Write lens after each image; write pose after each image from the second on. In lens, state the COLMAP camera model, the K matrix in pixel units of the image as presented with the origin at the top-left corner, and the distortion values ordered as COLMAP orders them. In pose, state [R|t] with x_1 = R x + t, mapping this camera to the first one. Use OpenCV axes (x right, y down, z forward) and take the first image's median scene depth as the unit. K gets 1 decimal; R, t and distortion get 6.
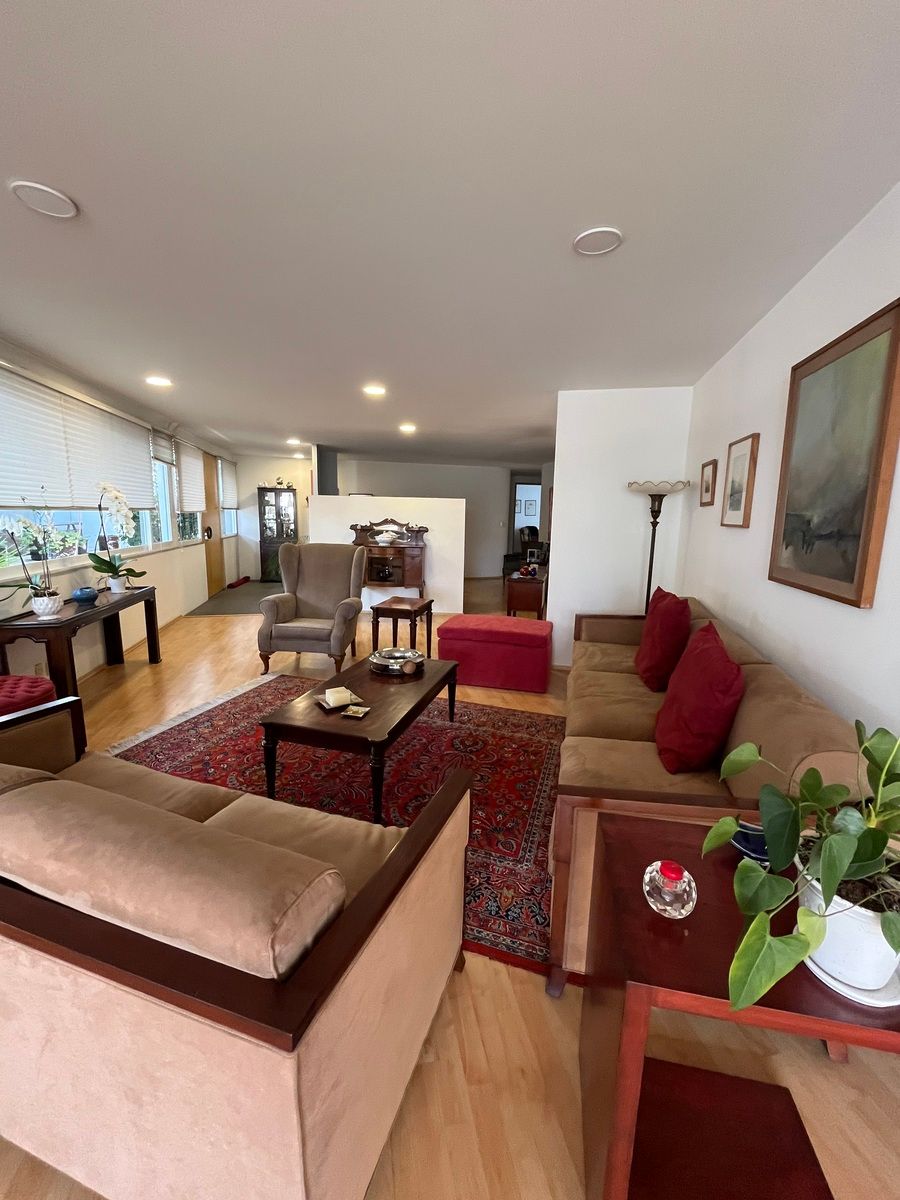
lens RADIAL K [[491.4, 0, 451.9], [0, 491.4, 594.2], [0, 0, 1]] dist [-0.001499, 0.000035]
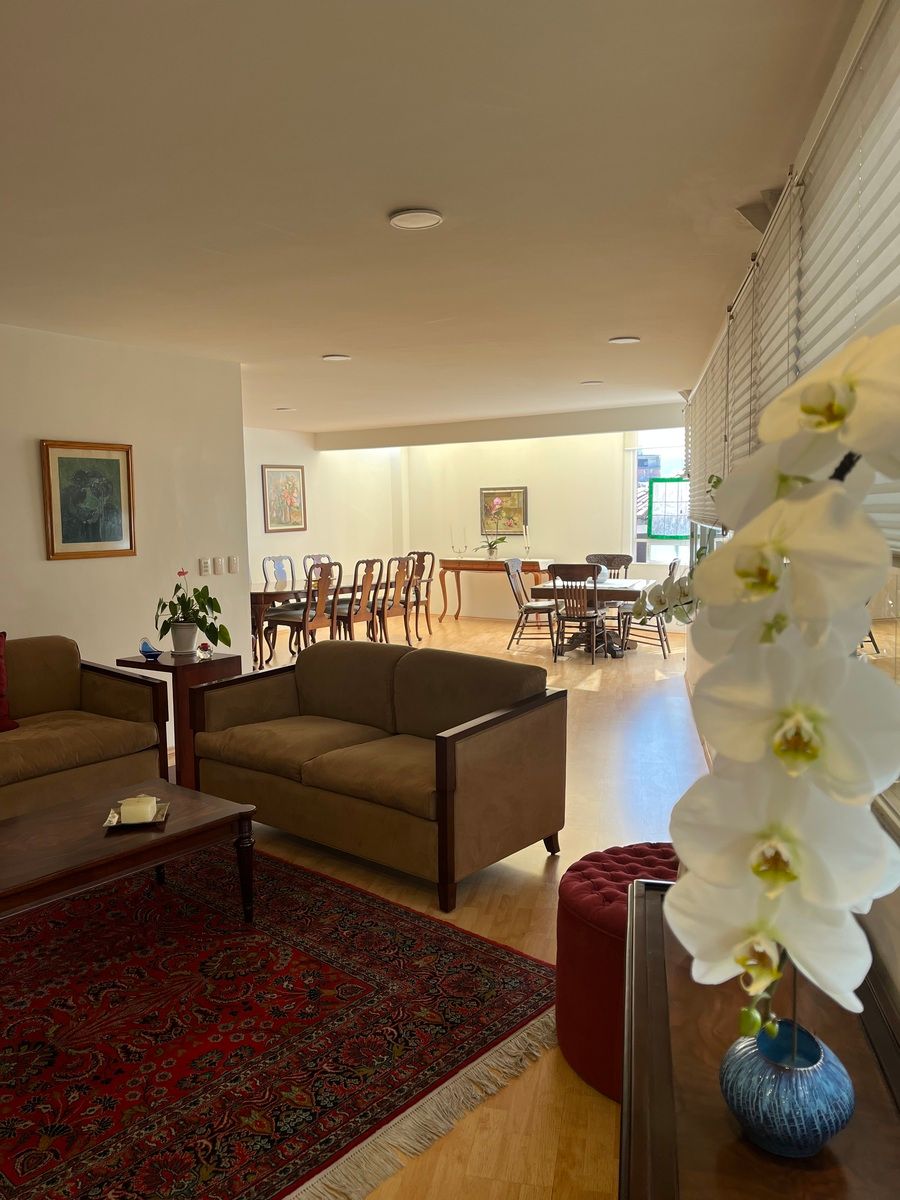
lens RADIAL K [[905.8, 0, 452.3], [0, 905.8, 599.7], [0, 0, 1]] dist [0.015256, -0.021440]
pose [[-0.918481, -0.048867, 0.392434, -0.766253], [0.054771, 0.967054, 0.248610, -0.247378], [-0.391653, 0.249838, -0.885544, 1.298481]]
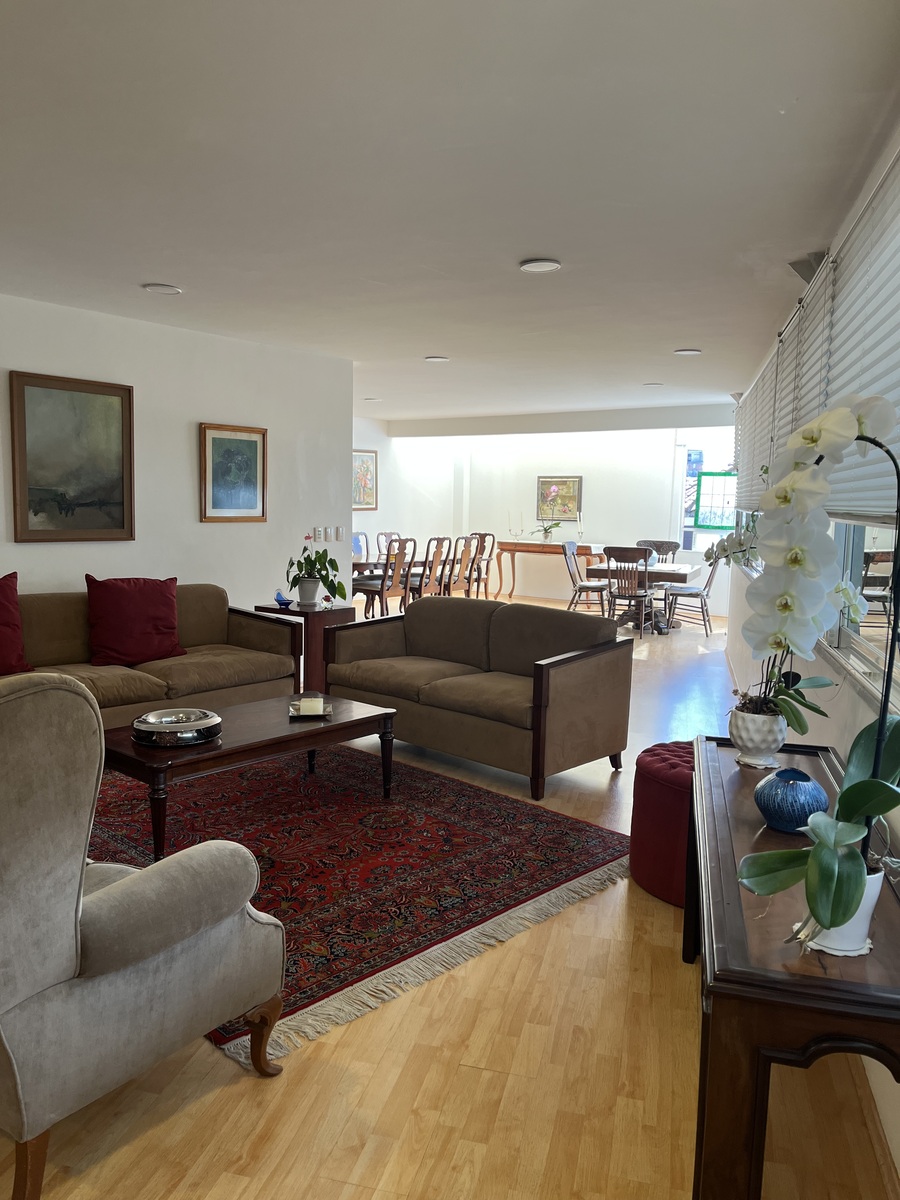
lens RADIAL K [[905.8, 0, 446.0], [0, 905.8, 602.3], [0, 0, 1]] dist [0.015256, -0.021440]
pose [[-0.897586, -0.089802, 0.431596, -0.798317], [0.029210, 0.964765, 0.261486, -0.277838], [-0.439870, 0.247313, -0.863337, 1.582107]]
